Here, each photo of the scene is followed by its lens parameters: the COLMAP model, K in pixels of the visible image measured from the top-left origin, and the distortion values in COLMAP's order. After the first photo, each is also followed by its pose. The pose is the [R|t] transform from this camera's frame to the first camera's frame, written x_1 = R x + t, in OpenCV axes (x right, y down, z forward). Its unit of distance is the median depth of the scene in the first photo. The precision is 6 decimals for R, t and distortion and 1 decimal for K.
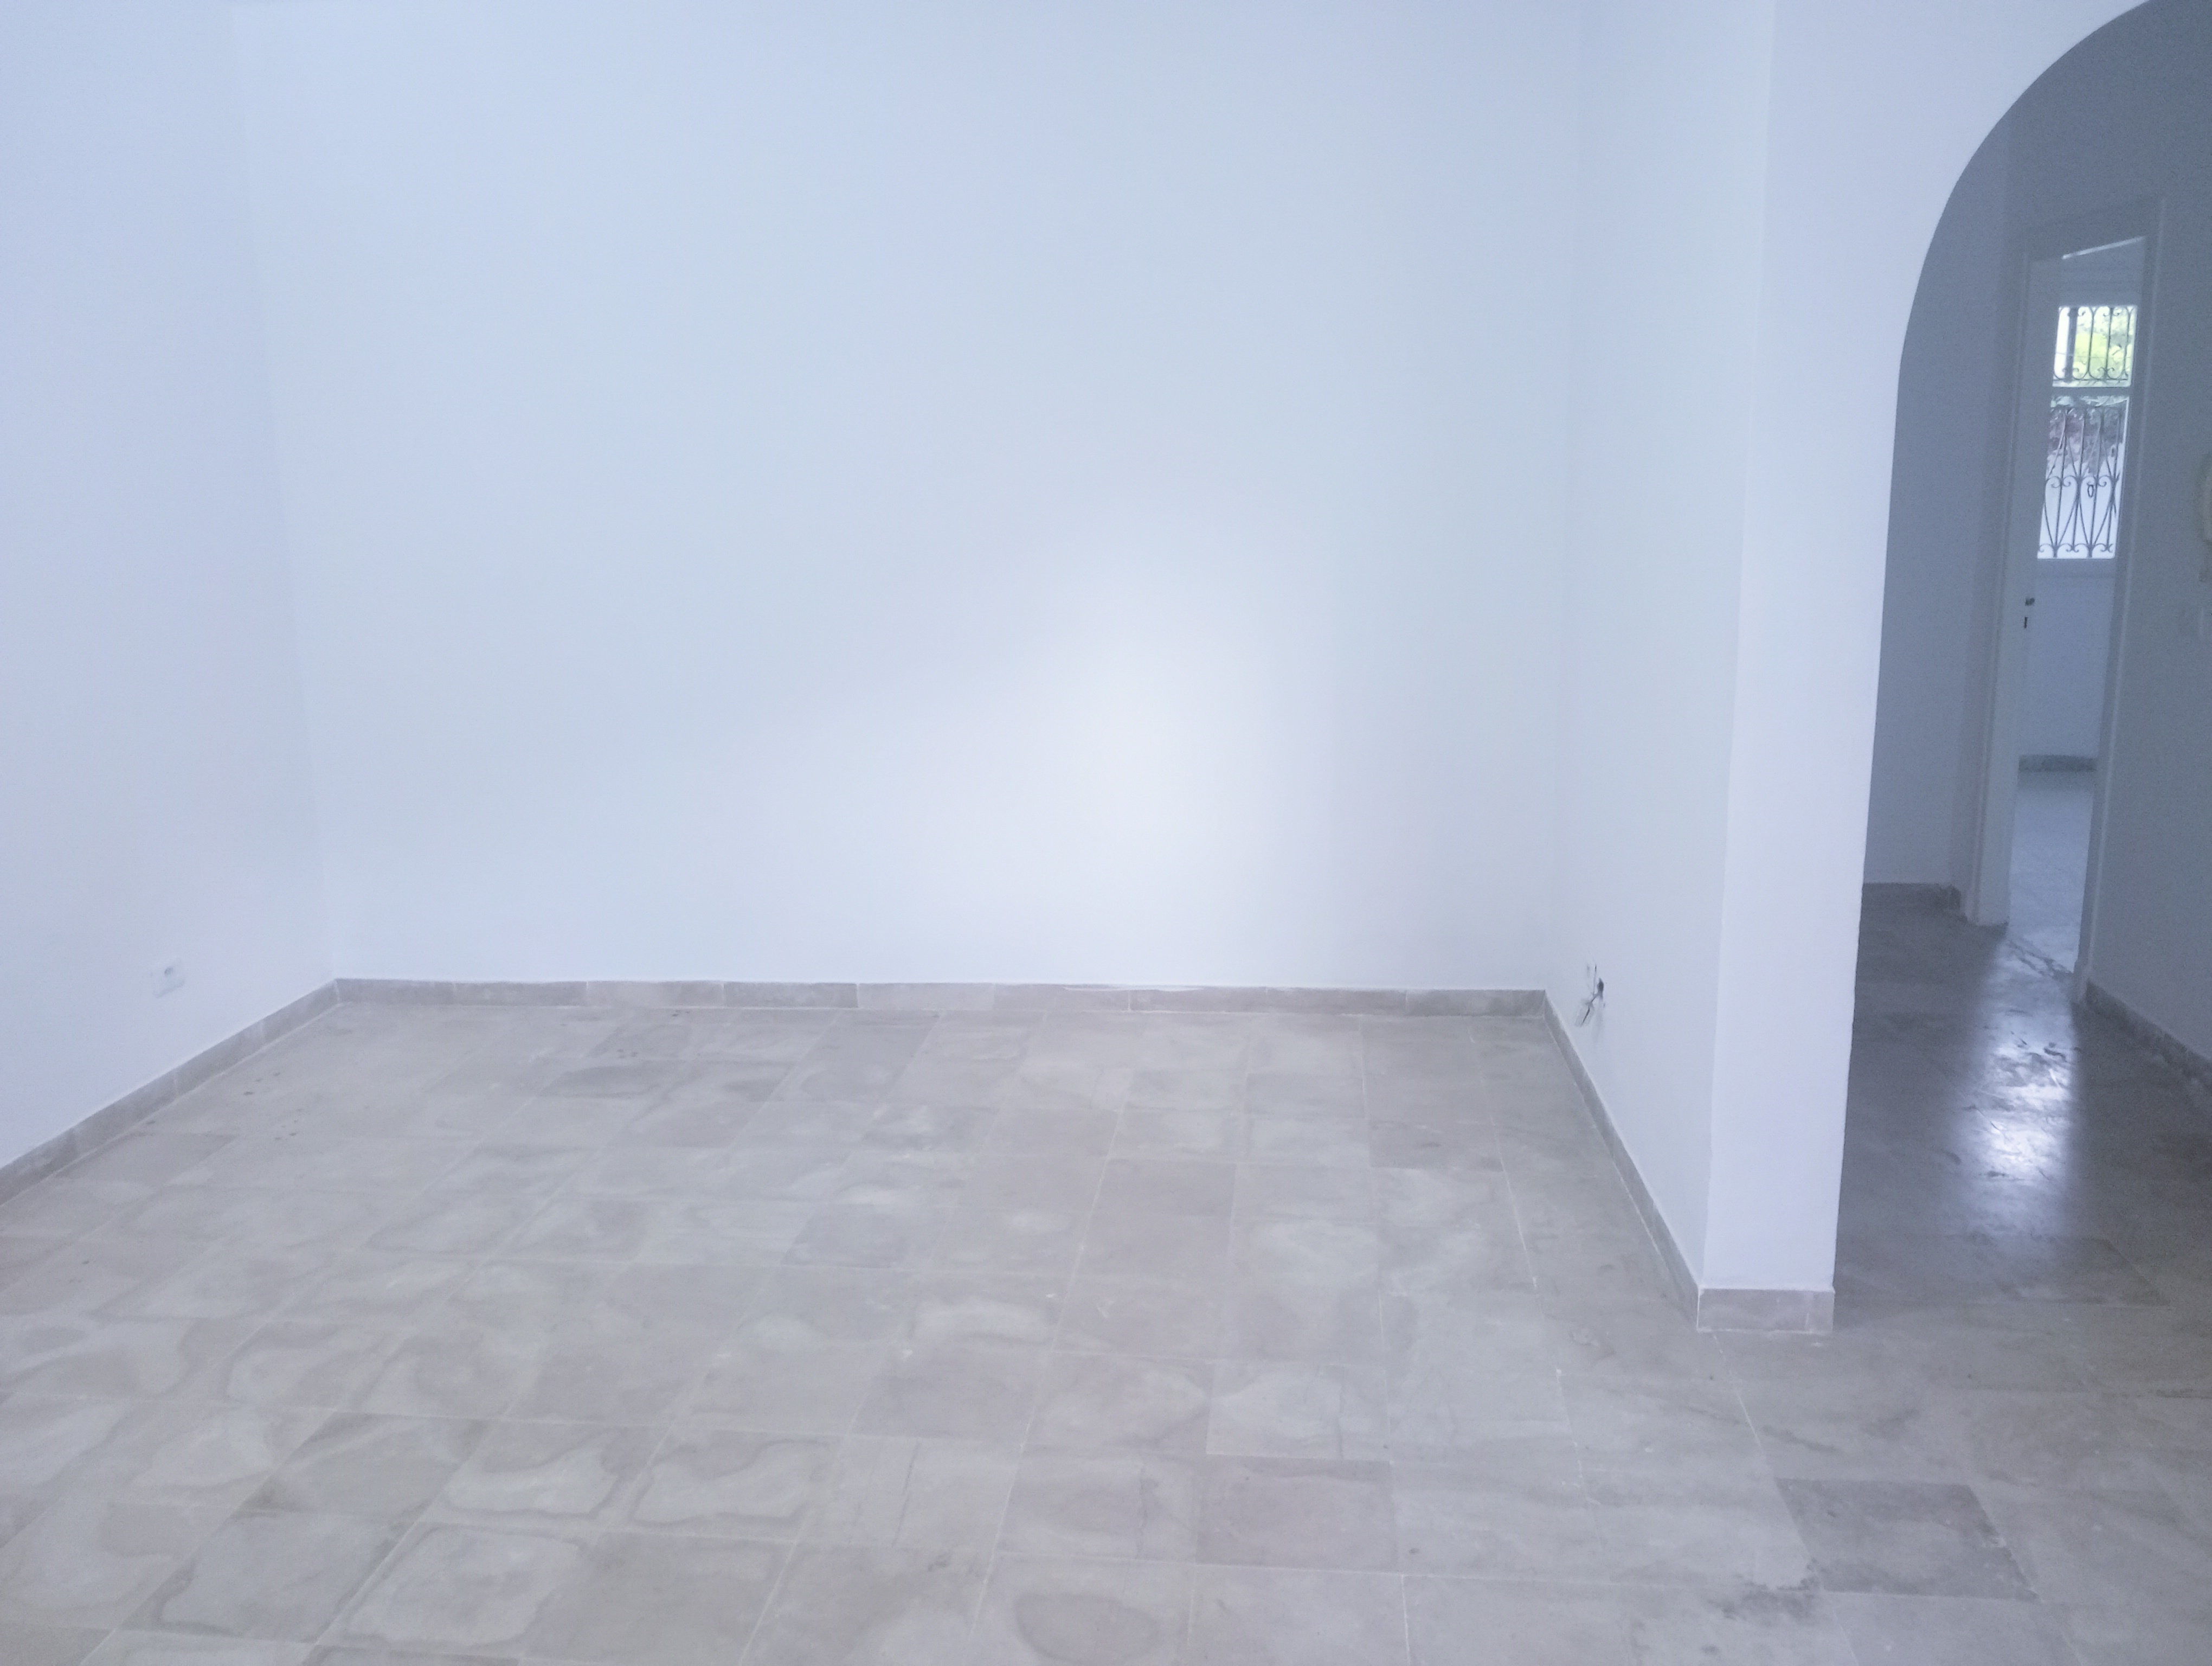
lens RADIAL K [[1826.1, 0, 1106.0], [0, 1826.1, 833.0], [0, 0, 1]] dist [0.059529, -0.144172]
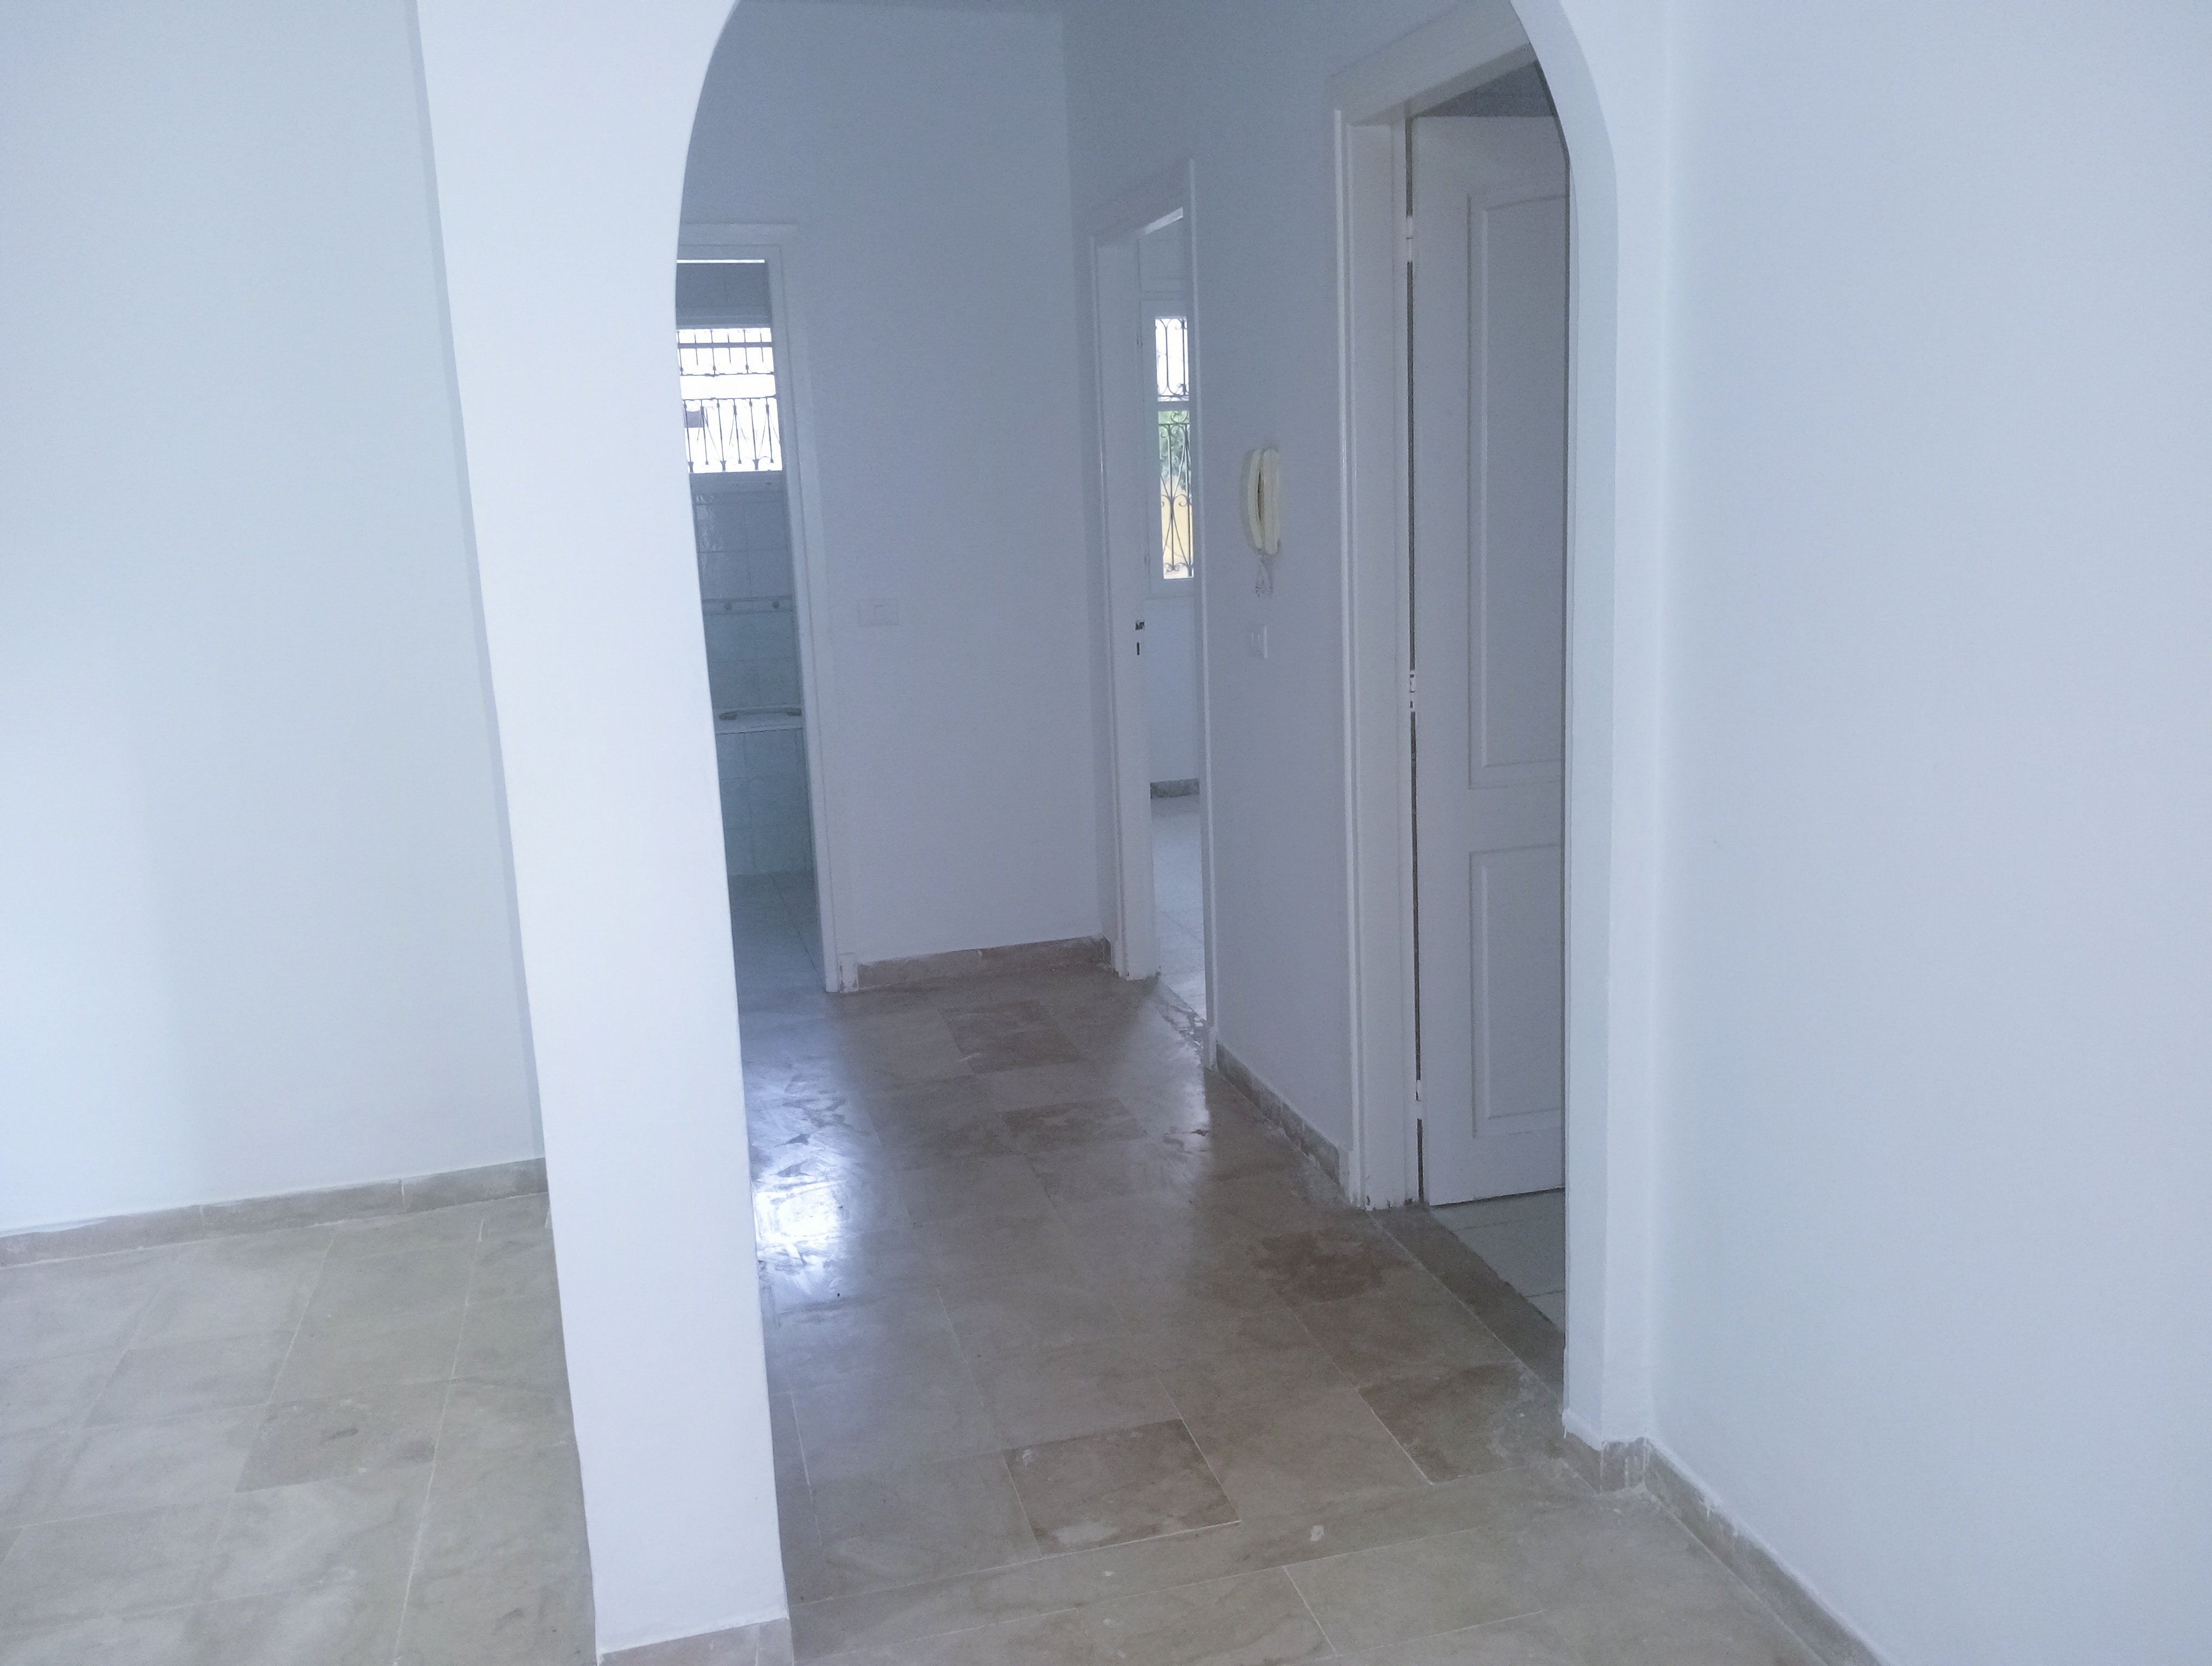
lens RADIAL K [[1826.1, 0, 1106.0], [0, 1826.1, 833.0], [0, 0, 1]] dist [0.059529, -0.144172]
pose [[0.933178, -0.095704, 0.346440, 0.192265], [0.104334, 0.994522, -0.006299, -0.022489], [-0.343939, 0.042024, 0.938051, 0.182269]]
